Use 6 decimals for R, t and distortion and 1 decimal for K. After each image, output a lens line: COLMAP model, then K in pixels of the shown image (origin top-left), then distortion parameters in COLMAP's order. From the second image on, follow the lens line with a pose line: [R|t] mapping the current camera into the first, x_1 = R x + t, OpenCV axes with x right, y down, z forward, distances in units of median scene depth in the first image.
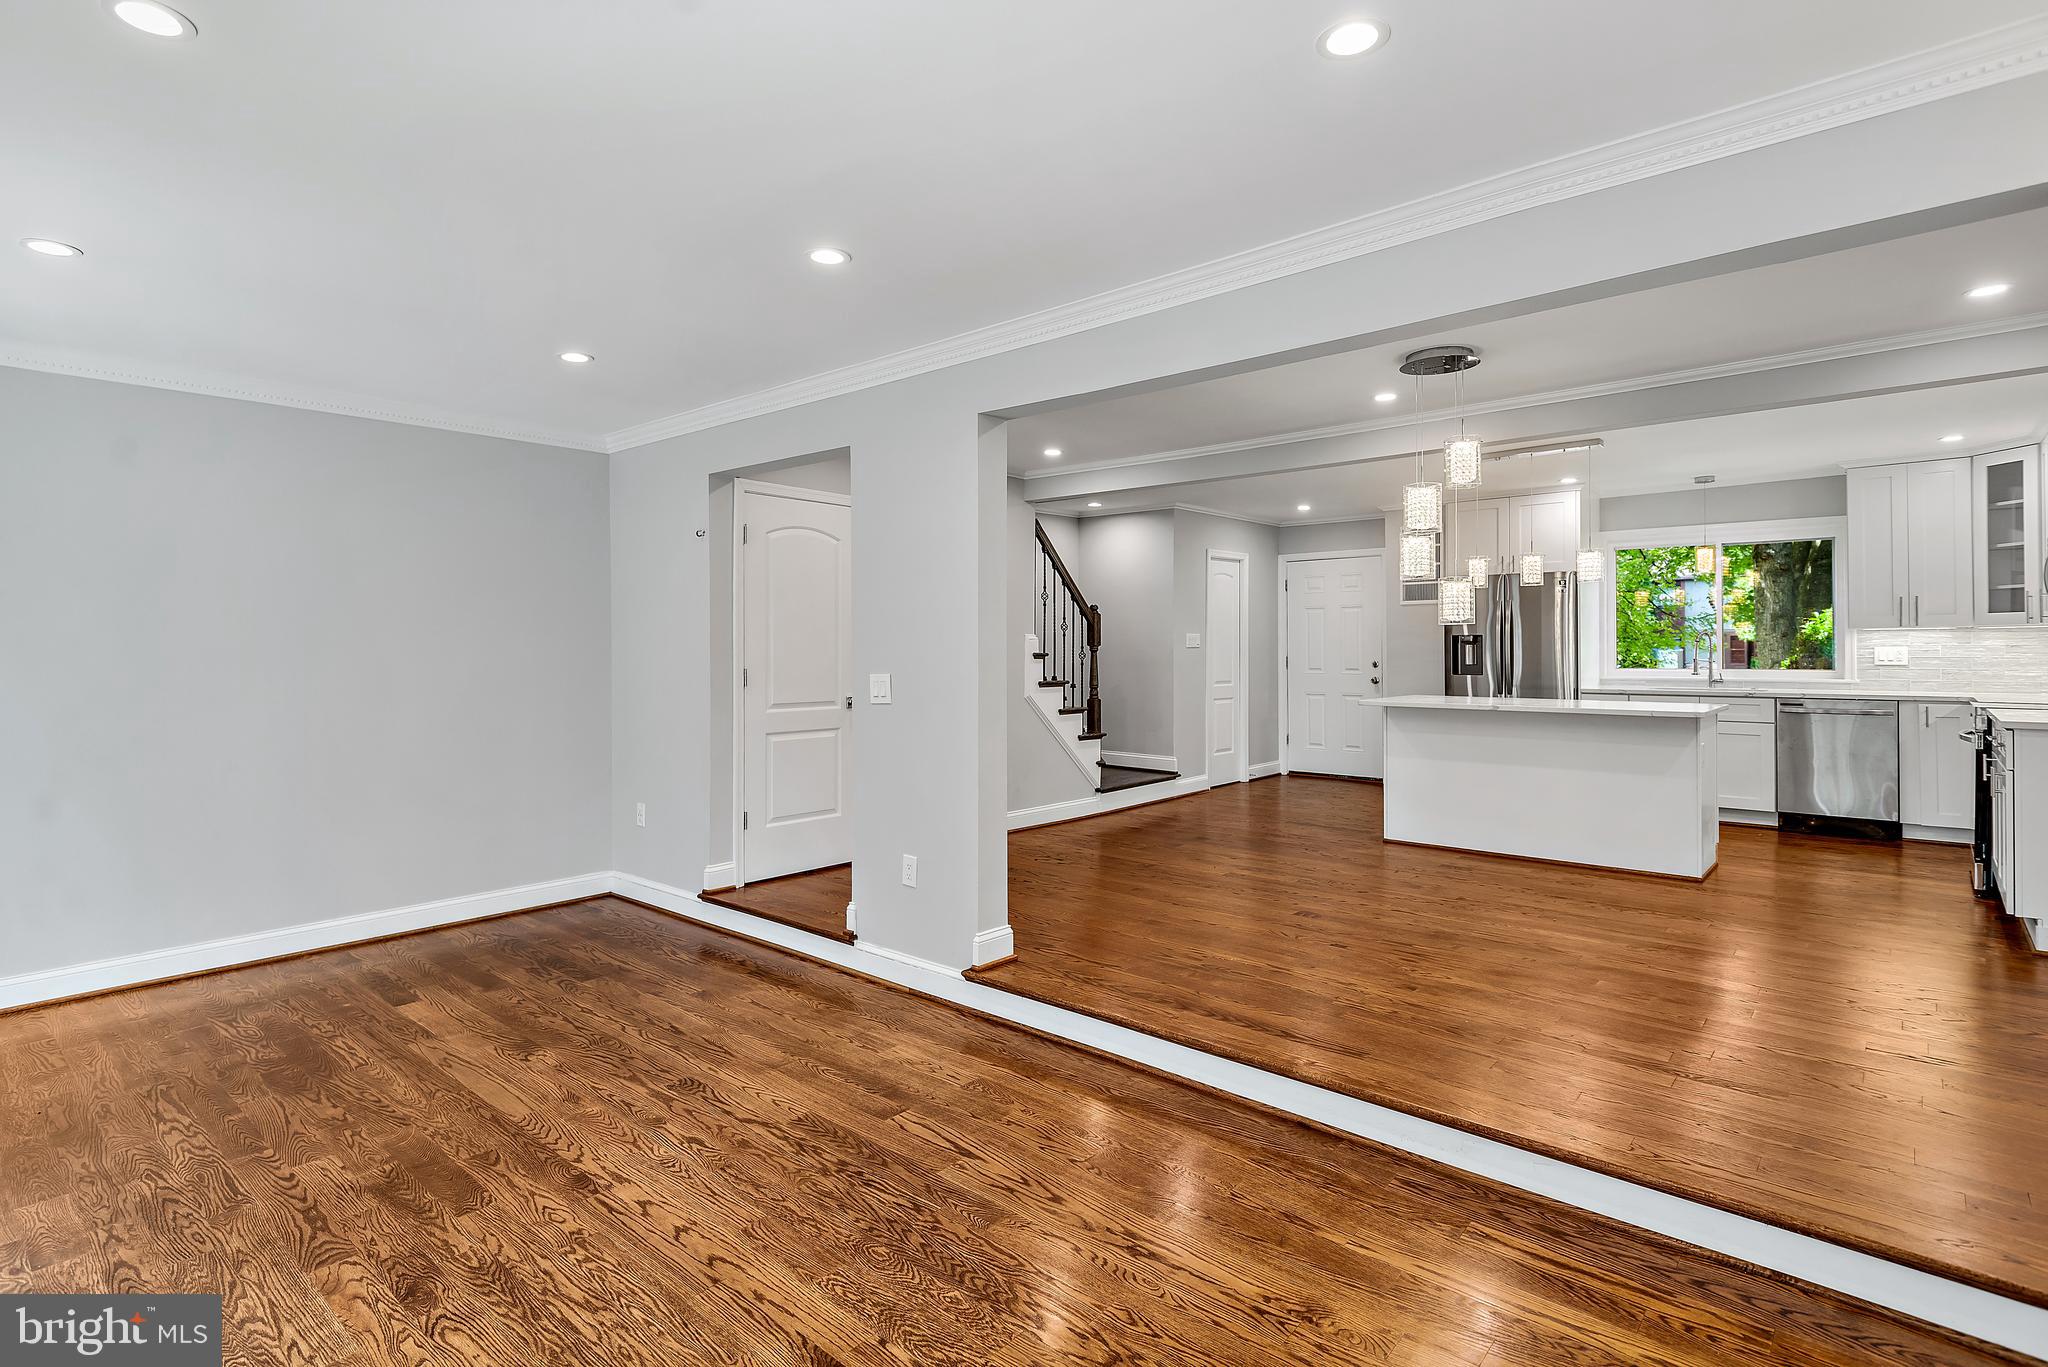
lens RADIAL K [[1019.9, 0, 1007.4], [0, 1019.9, 639.5], [0, 0, 1]] dist [0.033029, -0.017948]
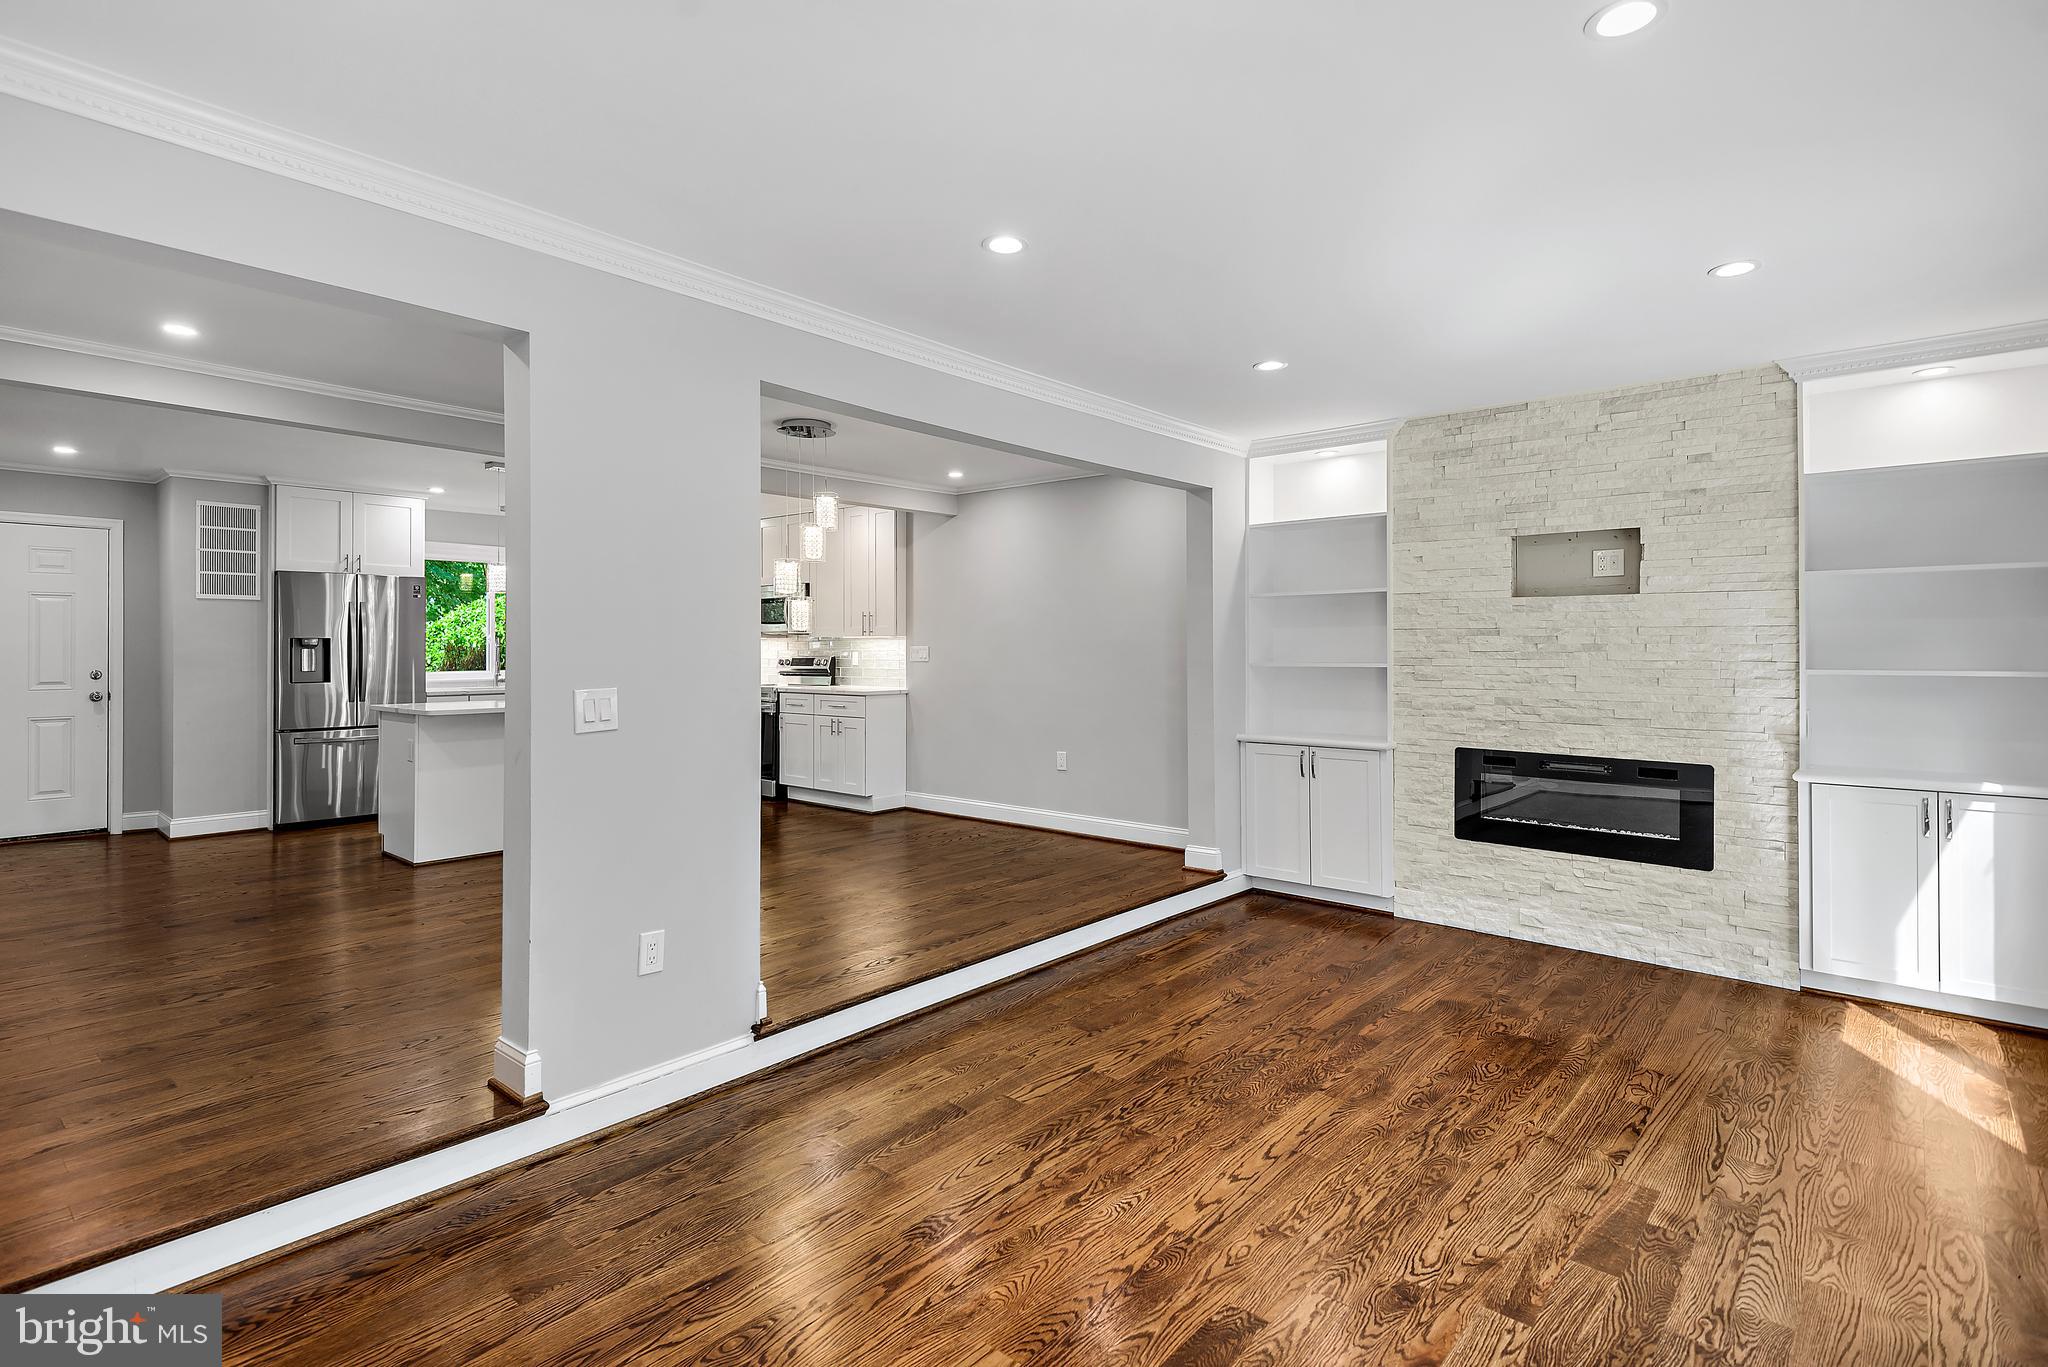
lens RADIAL K [[1019.9, 0, 1007.4], [0, 1019.9, 639.5], [0, 0, 1]] dist [0.033029, -0.017948]
pose [[-0.015743, 0.011545, 0.999809, -1.182801], [-0.005641, 0.999916, -0.011635, 0.008759], [-0.999860, -0.005823, -0.015677, 1.053502]]
